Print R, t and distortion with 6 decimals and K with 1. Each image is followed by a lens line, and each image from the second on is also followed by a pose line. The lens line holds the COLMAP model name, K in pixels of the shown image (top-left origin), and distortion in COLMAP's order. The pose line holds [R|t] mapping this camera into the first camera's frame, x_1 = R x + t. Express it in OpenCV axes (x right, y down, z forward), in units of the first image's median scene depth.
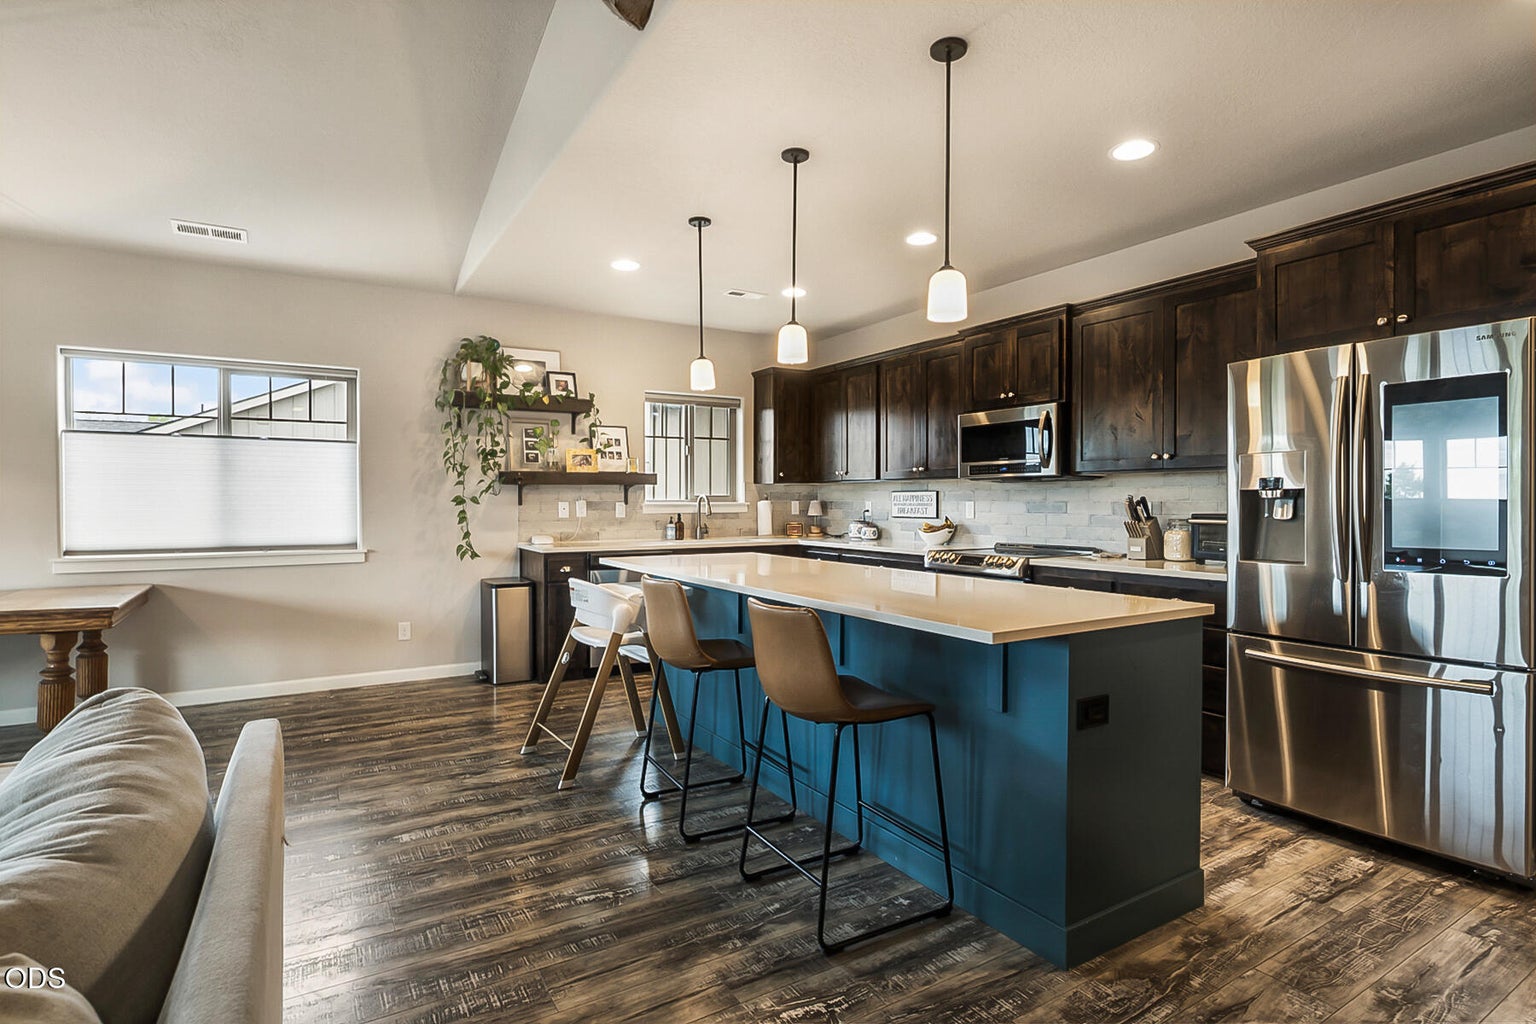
lens RADIAL K [[784.2, 0, 765.7], [0, 784.2, 512.4], [0, 0, 1]] dist [-0.018406, 0.008952]
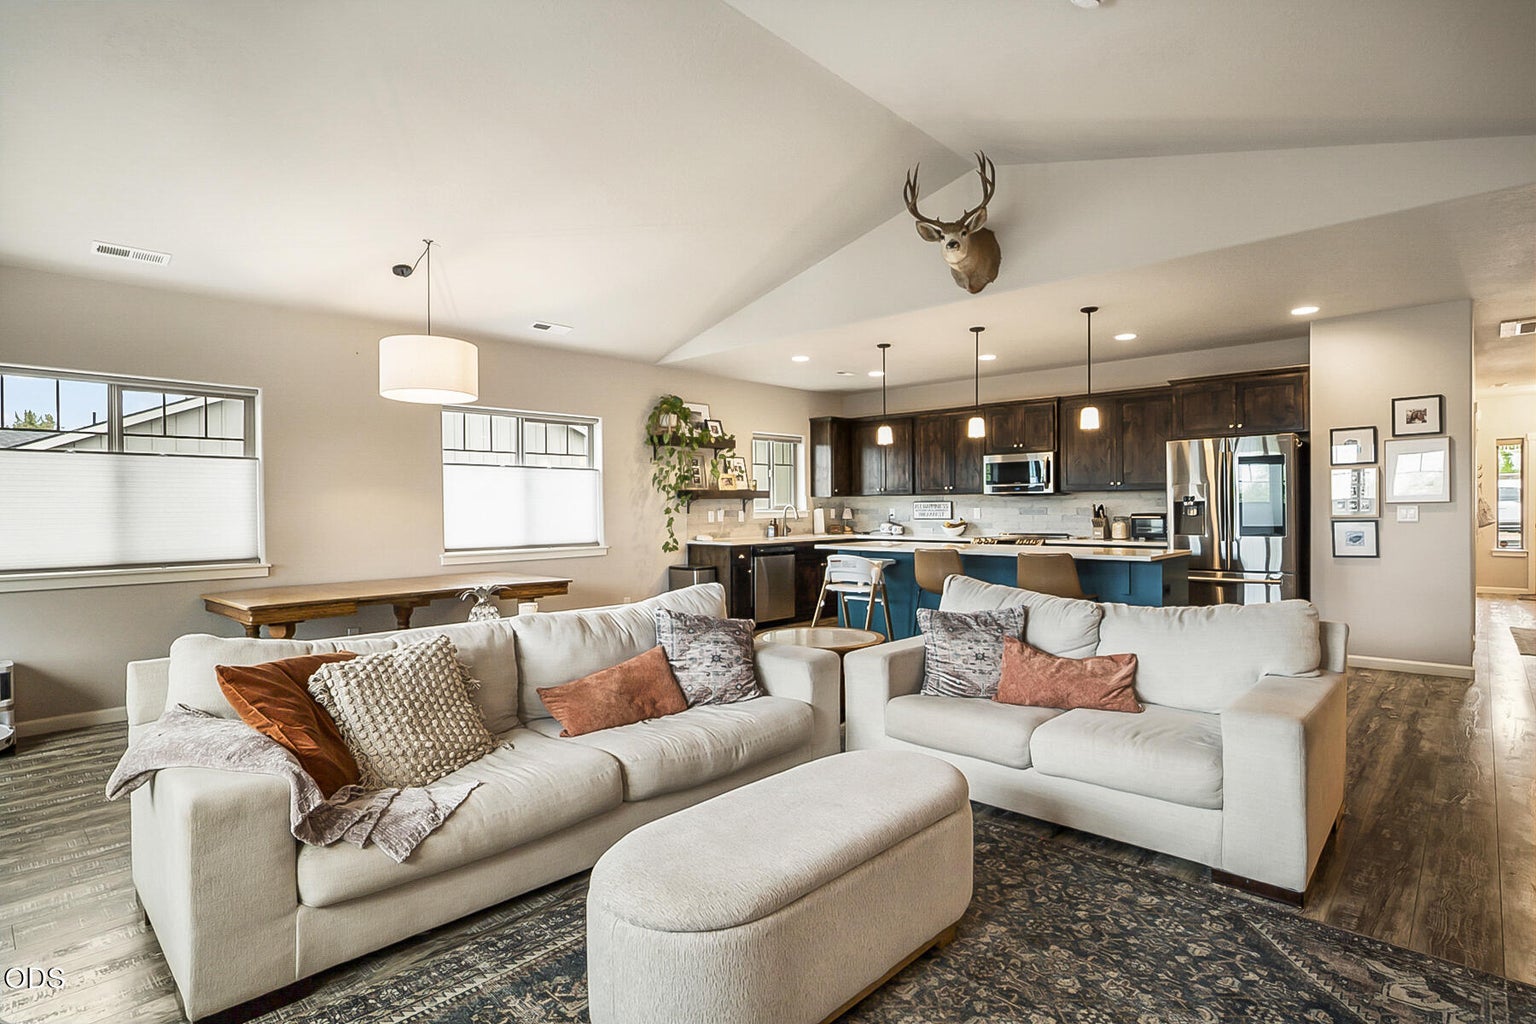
lens RADIAL K [[784.2, 0, 768.1], [0, 784.2, 513.8], [0, 0, 1]] dist [-0.018406, 0.008952]
pose [[0.960740, -0.011072, 0.277229, -0.598342], [0.013694, 0.999878, -0.007522, 0.003856], [-0.277112, 0.011023, 0.960774, -0.423131]]
